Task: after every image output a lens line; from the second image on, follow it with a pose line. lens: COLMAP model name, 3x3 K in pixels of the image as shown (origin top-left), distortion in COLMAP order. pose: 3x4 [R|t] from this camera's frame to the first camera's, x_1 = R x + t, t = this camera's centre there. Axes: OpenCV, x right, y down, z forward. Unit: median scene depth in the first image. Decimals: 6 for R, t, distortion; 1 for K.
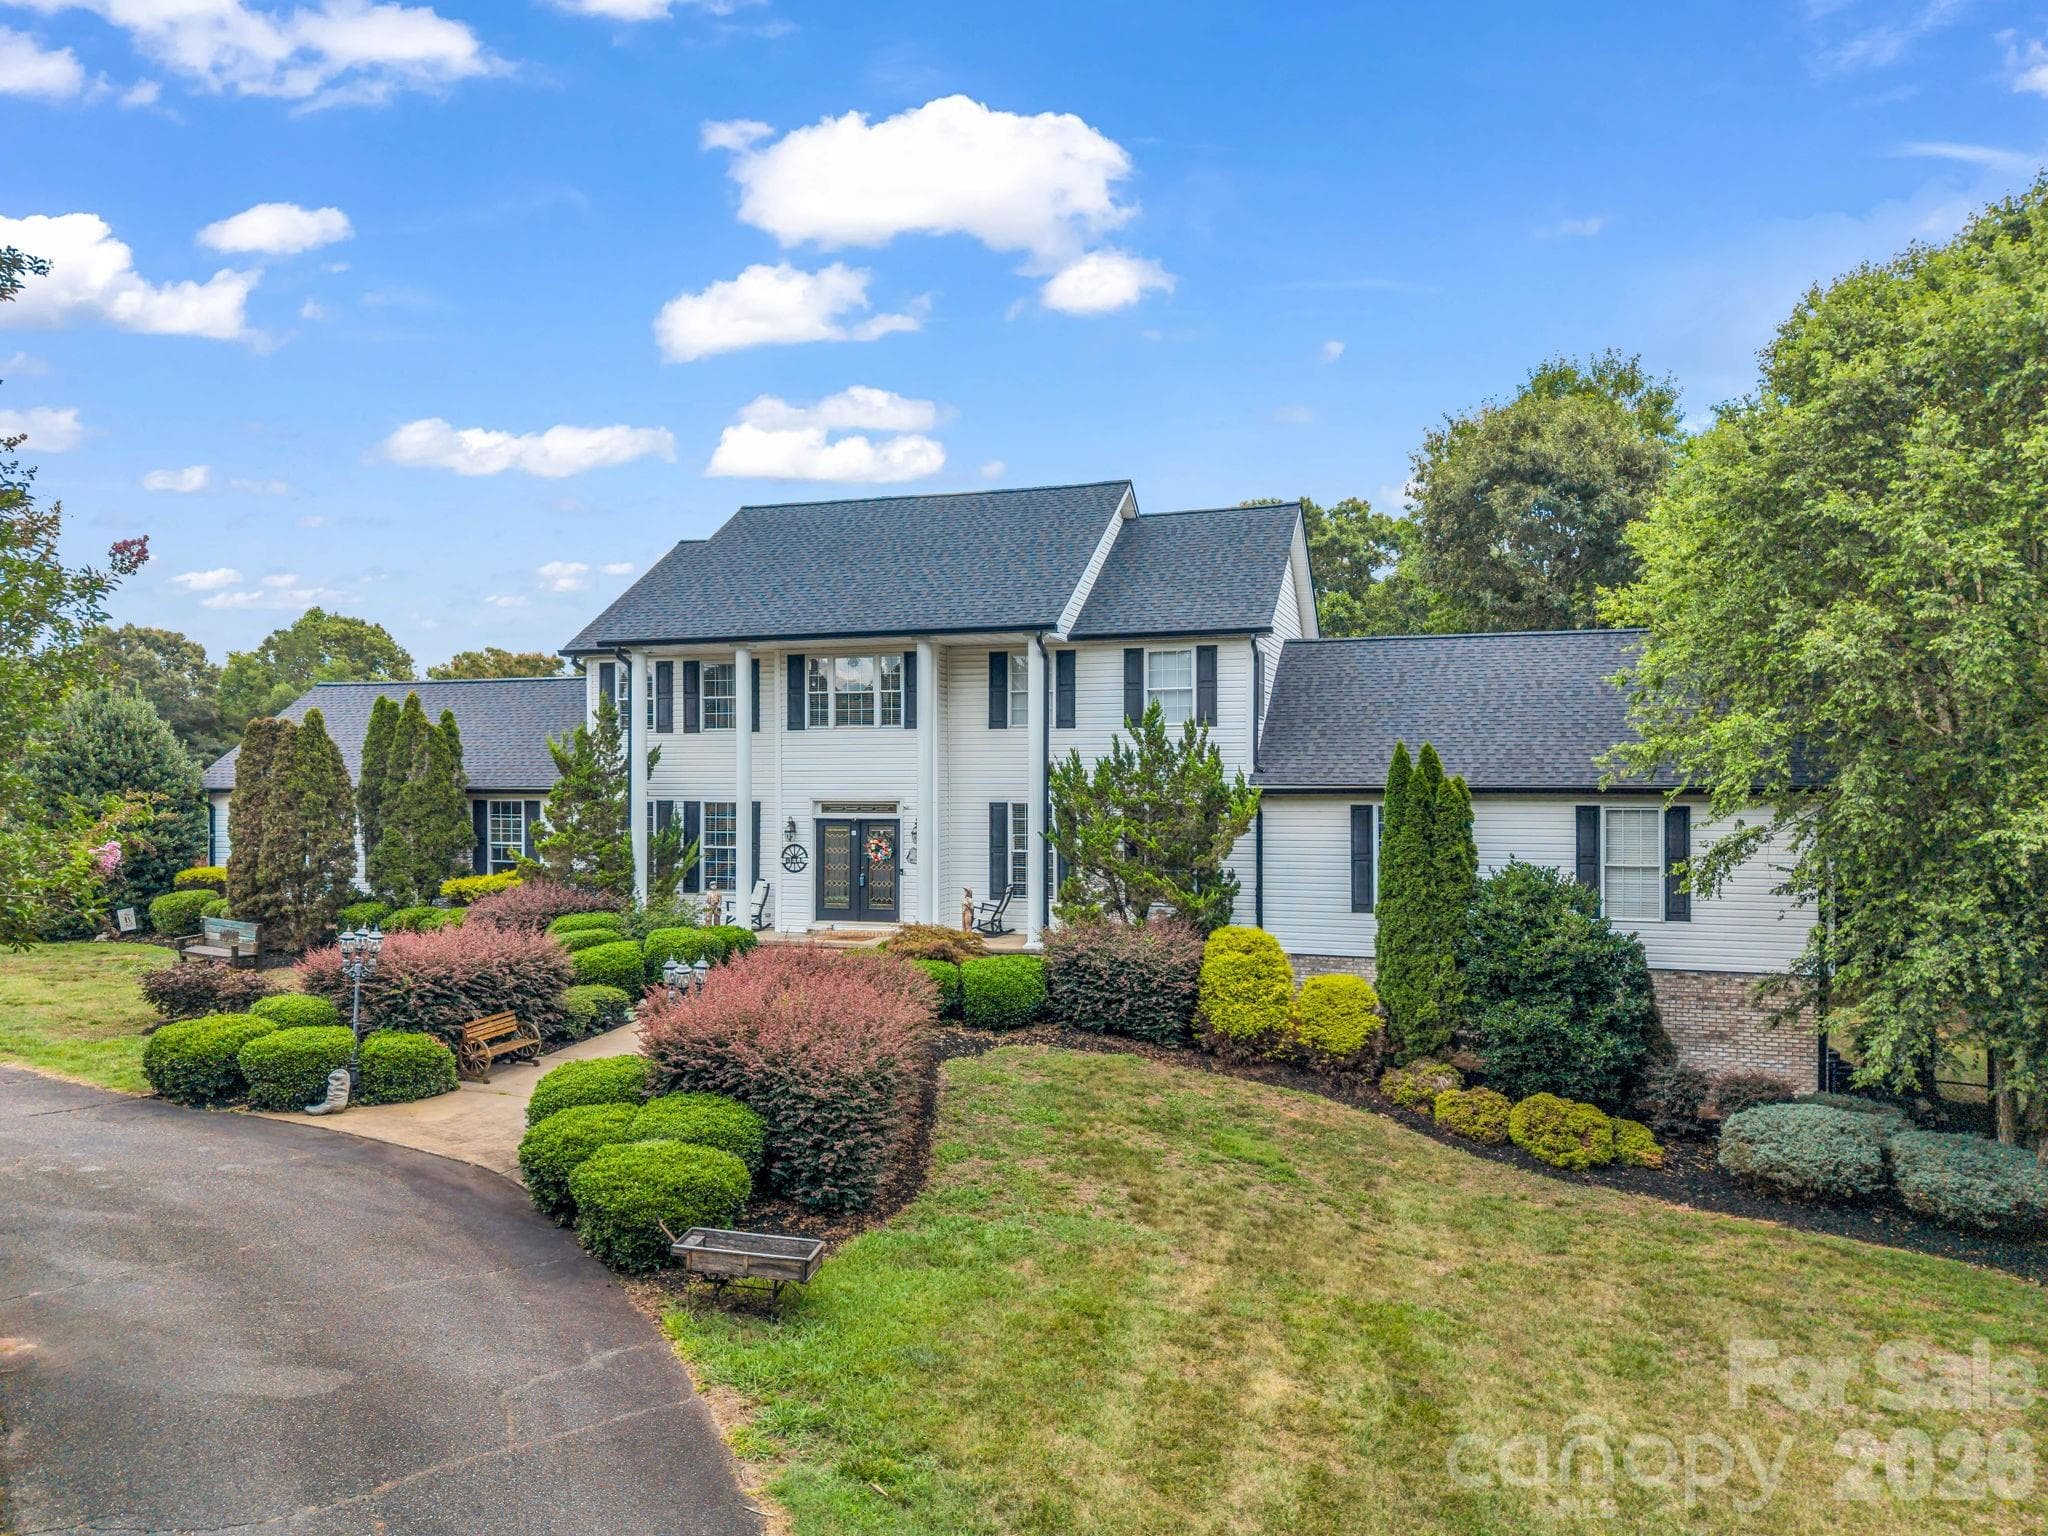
lens RADIAL K [[1432.3, 0, 1024.0], [0, 1432.3, 768.0], [0, 0, 1]] dist [0.017571, -0.026117]
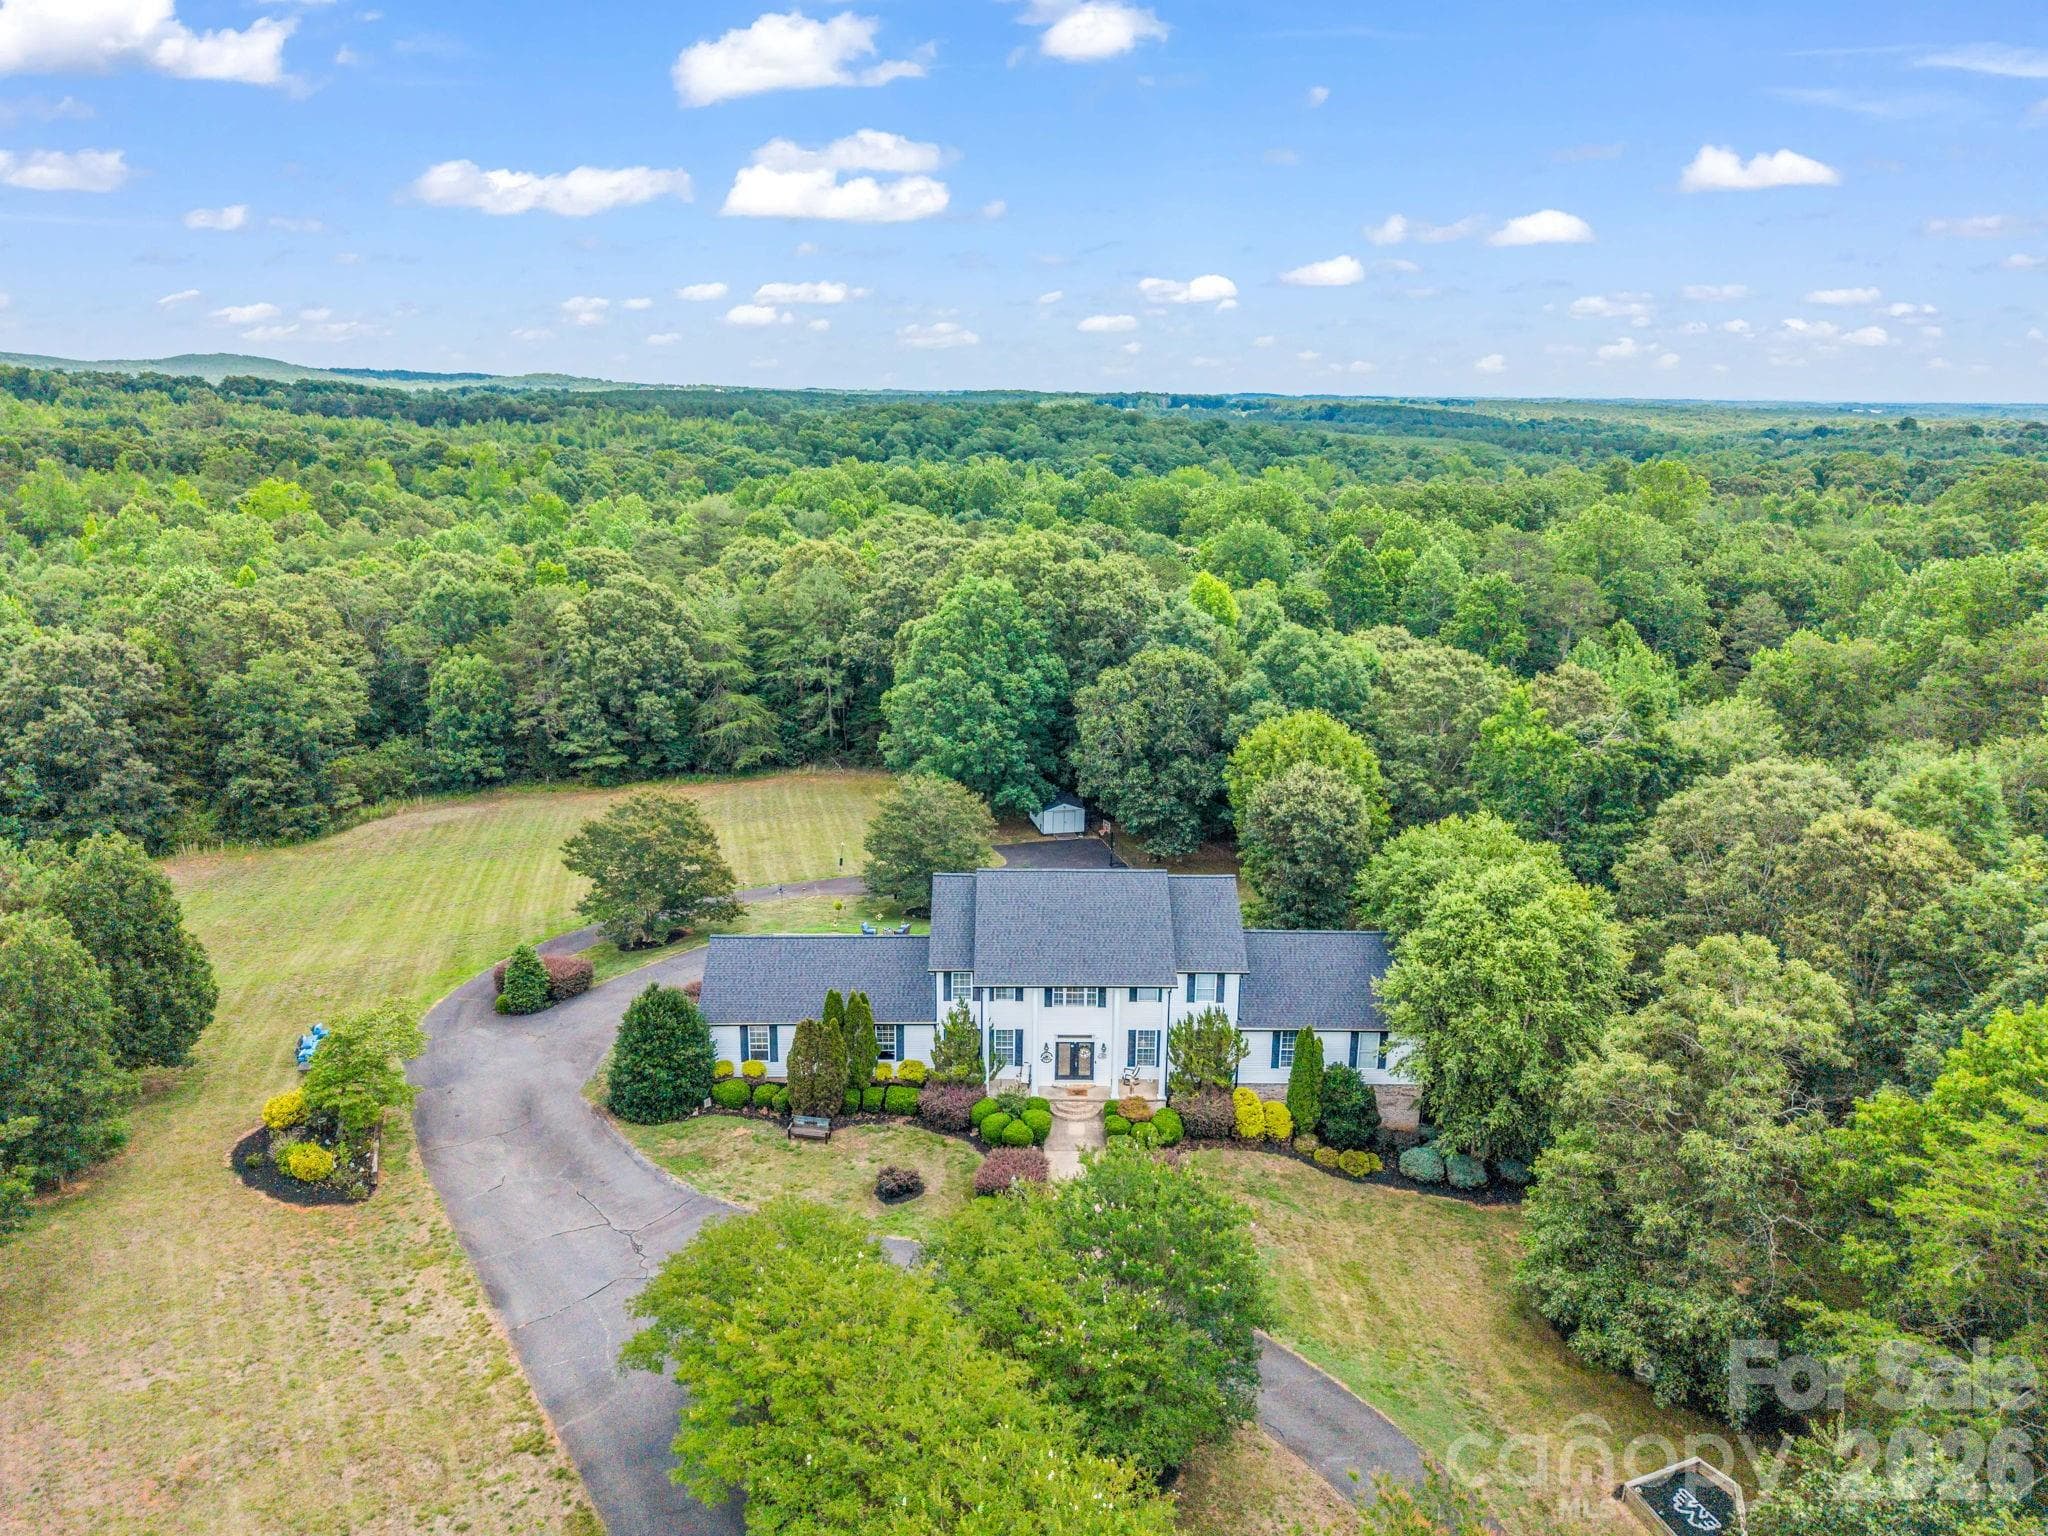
lens RADIAL K [[1492.1, 0, 1047.2], [0, 1492.1, 739.7], [0, 0, 1]] dist [0.058855, -0.088804]
pose [[0.939644, -0.070484, 0.334816, -1.033934], [-0.022622, 0.963612, 0.266344, -1.199160], [-0.341406, -0.257843, 0.903858, -1.200882]]
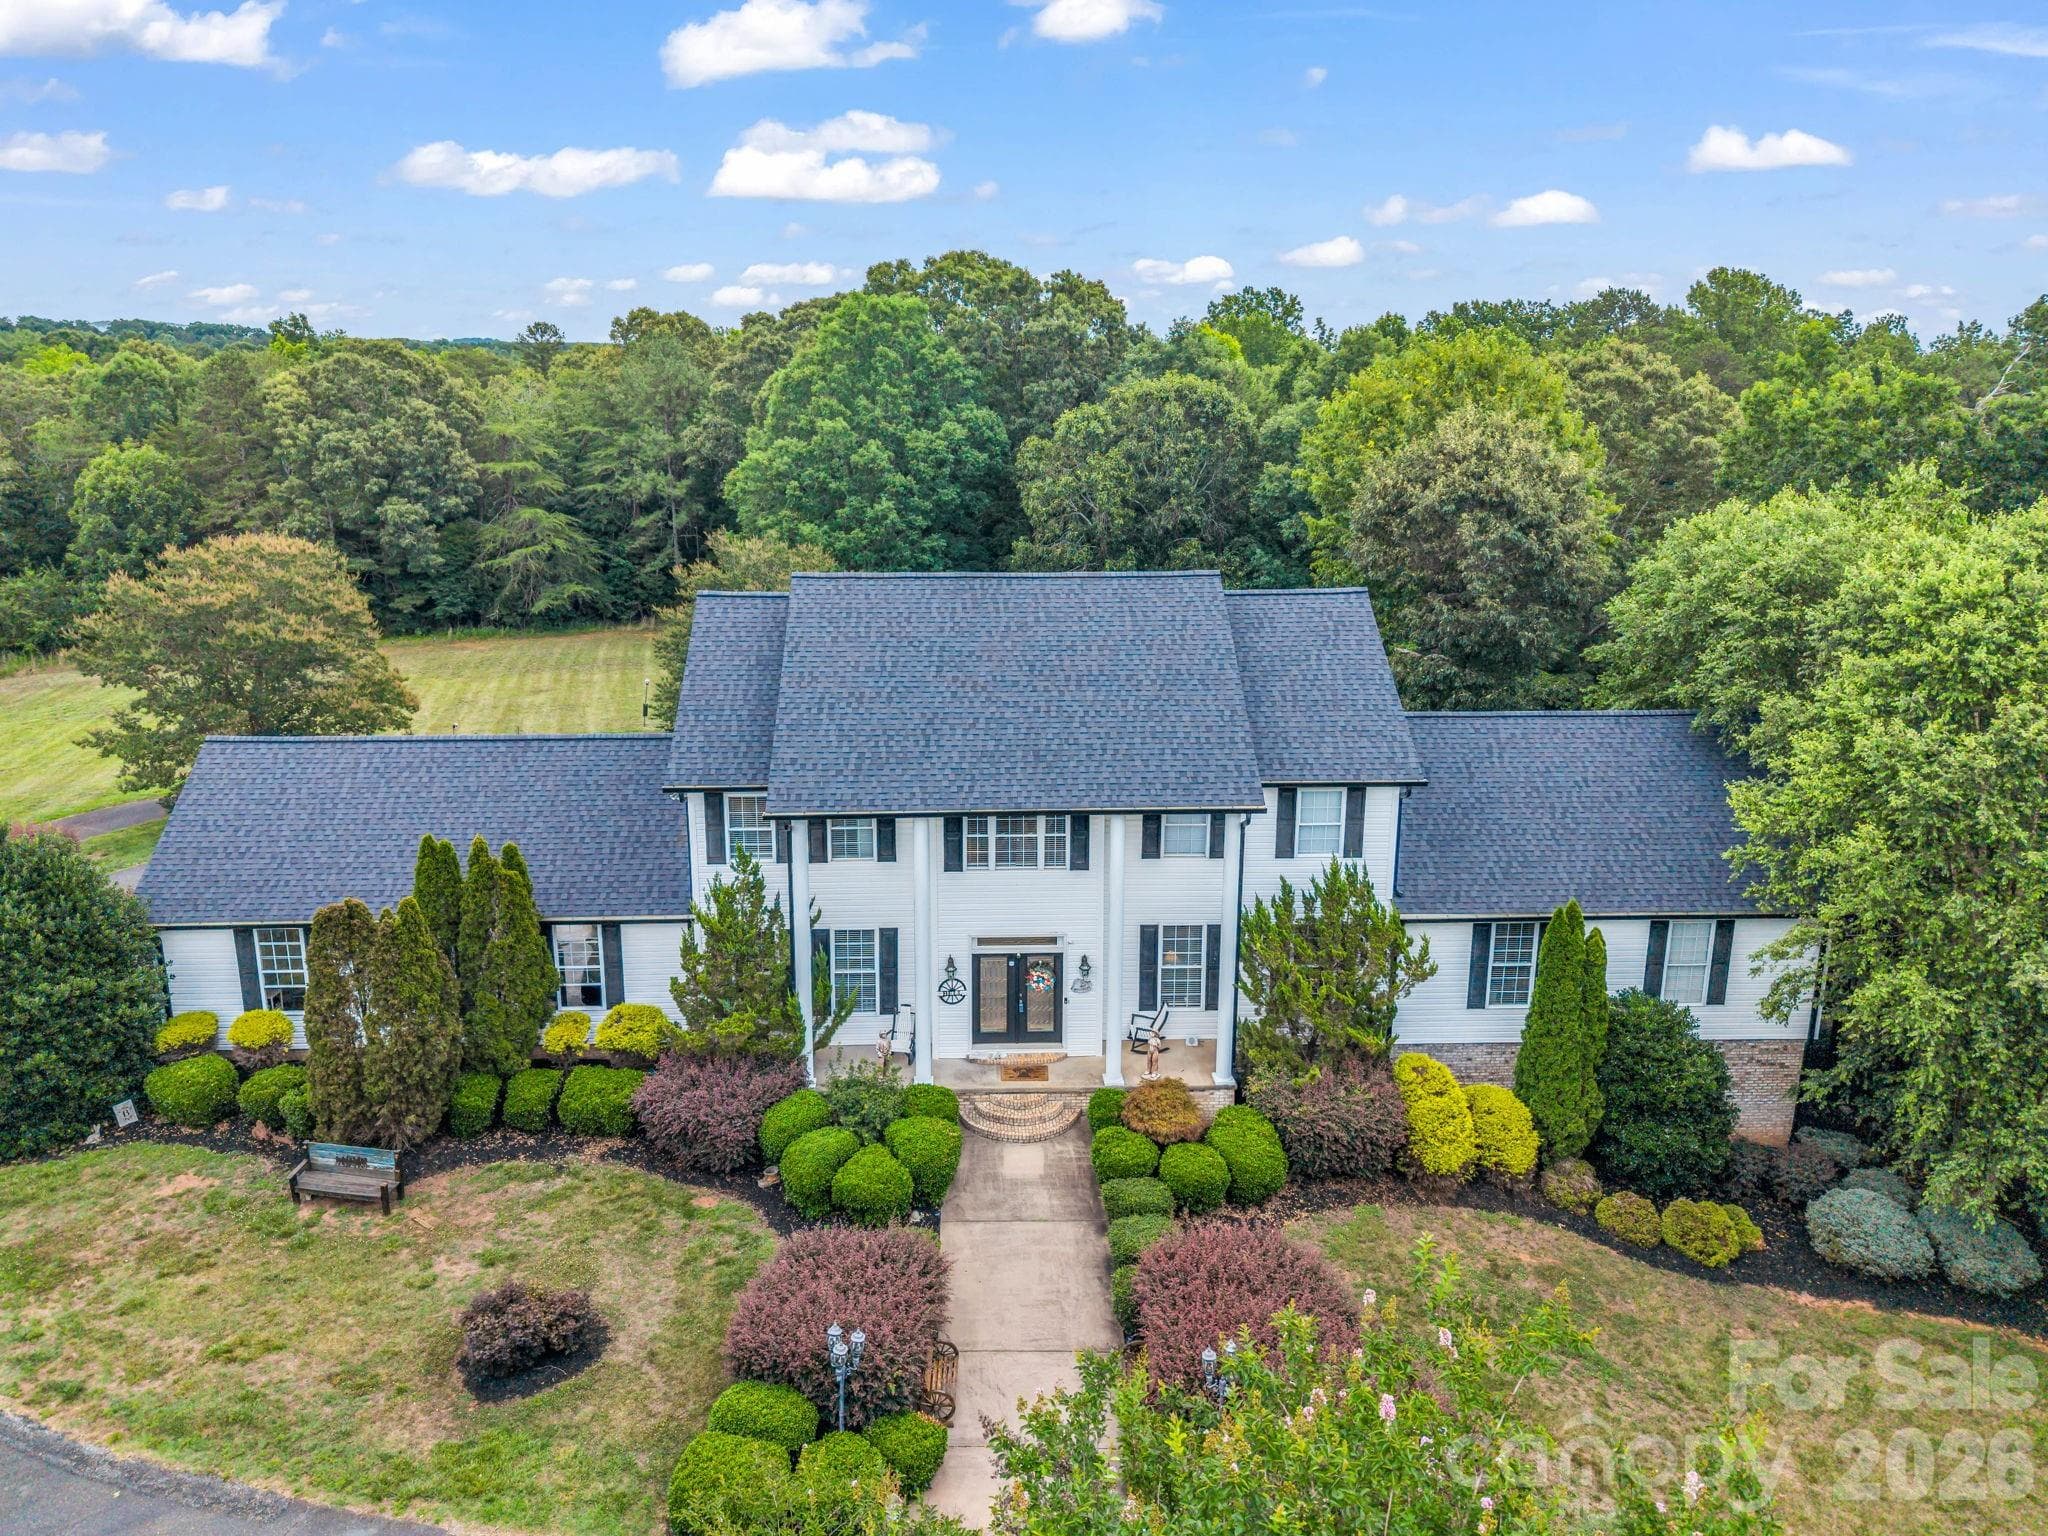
lens RADIAL K [[1473.3, 0, 1005.5], [0, 1473.3, 693.5], [0, 0, 1]] dist [0.006889, -0.002530]
pose [[0.937492, -0.079272, 0.338859, -0.500267], [-0.006668, 0.969440, 0.245238, -0.431112], [-0.347944, -0.232169, 0.908313, 0.096073]]
